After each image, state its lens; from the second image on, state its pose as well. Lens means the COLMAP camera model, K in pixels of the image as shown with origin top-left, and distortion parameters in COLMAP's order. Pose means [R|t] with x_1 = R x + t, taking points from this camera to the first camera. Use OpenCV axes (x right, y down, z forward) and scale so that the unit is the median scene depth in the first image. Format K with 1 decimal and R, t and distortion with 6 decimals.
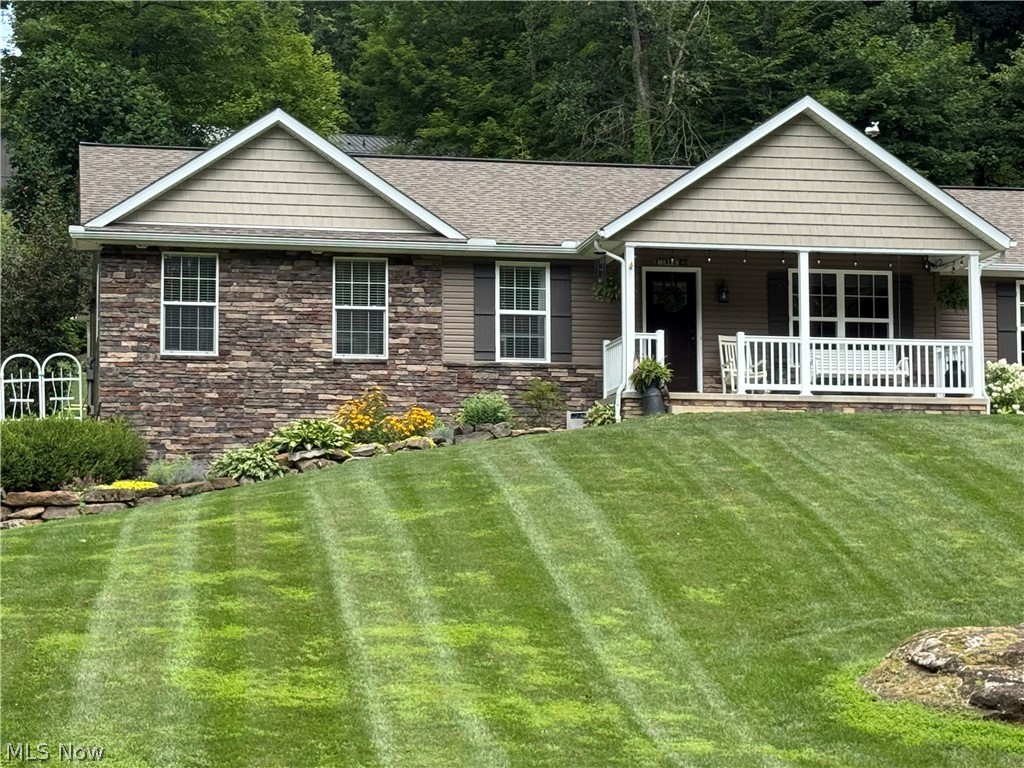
lens RADIAL K [[2317.7, 0, 503.2], [0, 2317.7, 394.0], [0, 0, 1]] dist [0.126875, 0.000000]
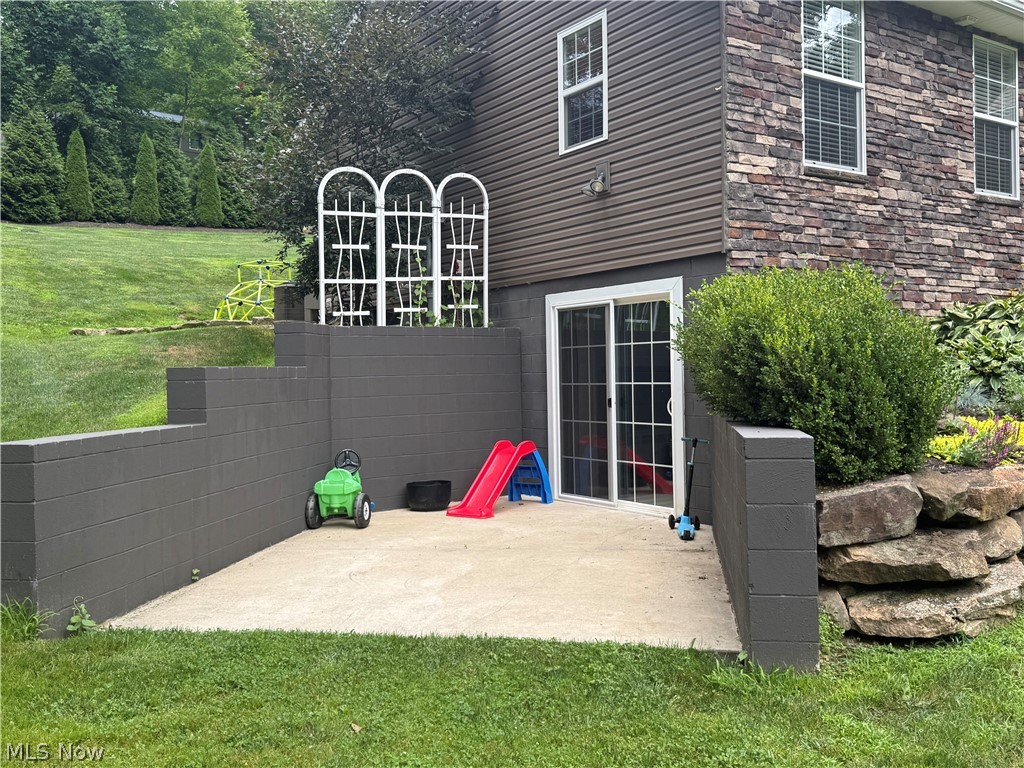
lens RADIAL K [[944.2, 0, 512.9], [0, 944.2, 383.5], [0, 0, 1]] dist [0.015872, 0.000000]
pose [[0.916323, -0.020113, 0.399934, -0.299293], [-0.024551, 0.994037, 0.106240, 0.012217], [-0.399686, -0.107169, 0.910366, 0.810063]]
